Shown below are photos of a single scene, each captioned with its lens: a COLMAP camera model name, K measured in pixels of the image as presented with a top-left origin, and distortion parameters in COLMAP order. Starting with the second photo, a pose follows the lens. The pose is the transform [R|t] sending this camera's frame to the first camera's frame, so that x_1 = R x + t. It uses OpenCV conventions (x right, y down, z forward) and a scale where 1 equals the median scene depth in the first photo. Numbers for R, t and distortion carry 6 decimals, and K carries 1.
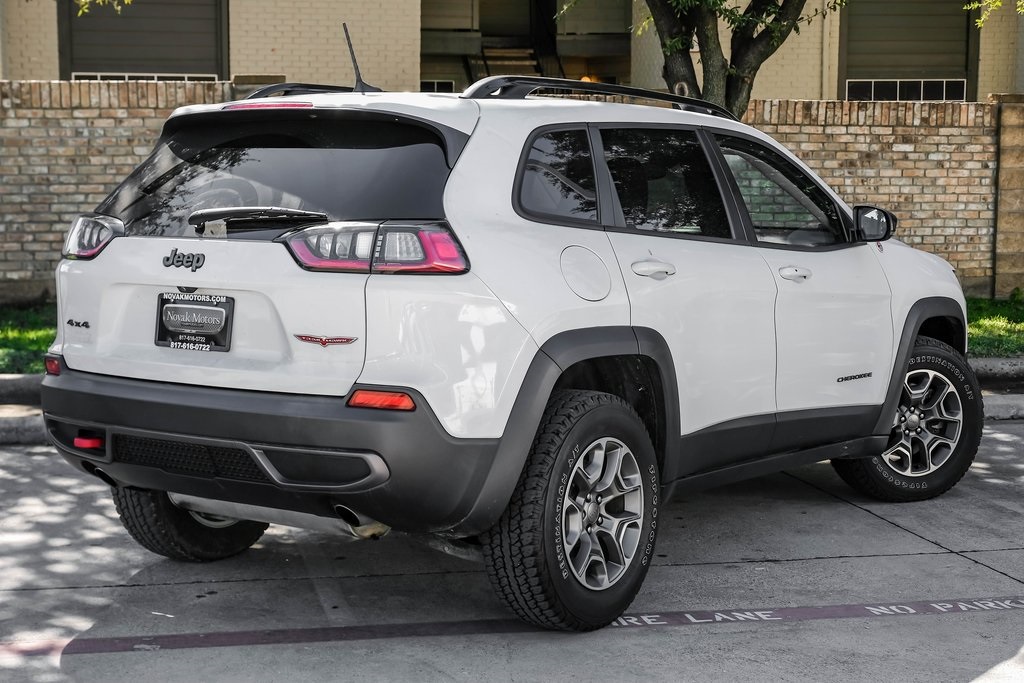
lens RADIAL K [[1666.3, 0, 511.9], [0, 1666.3, 338.7], [0, 0, 1]] dist [0.014035, 0.191089]
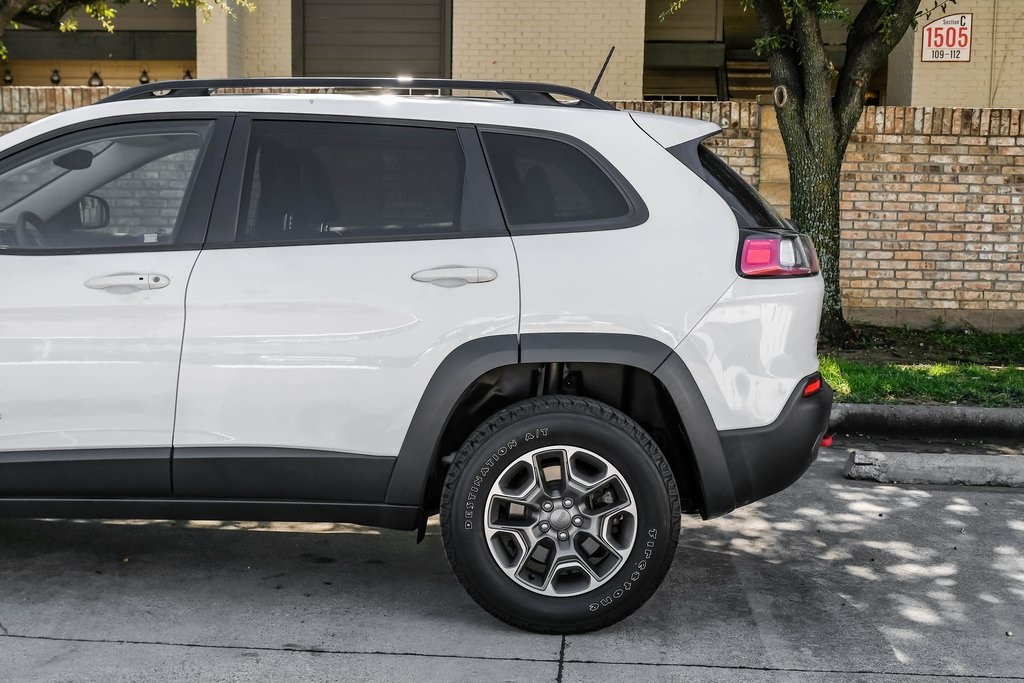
lens RADIAL K [[1581.8, 0, 482.5], [0, 1581.8, 358.4], [0, 0, 1]] dist [0.001109, 0.152386]
pose [[0.958374, 0.045022, -0.281944, 0.190643], [-0.043706, 0.998984, 0.010958, -0.008087], [0.282151, 0.001821, 0.959368, 0.127807]]
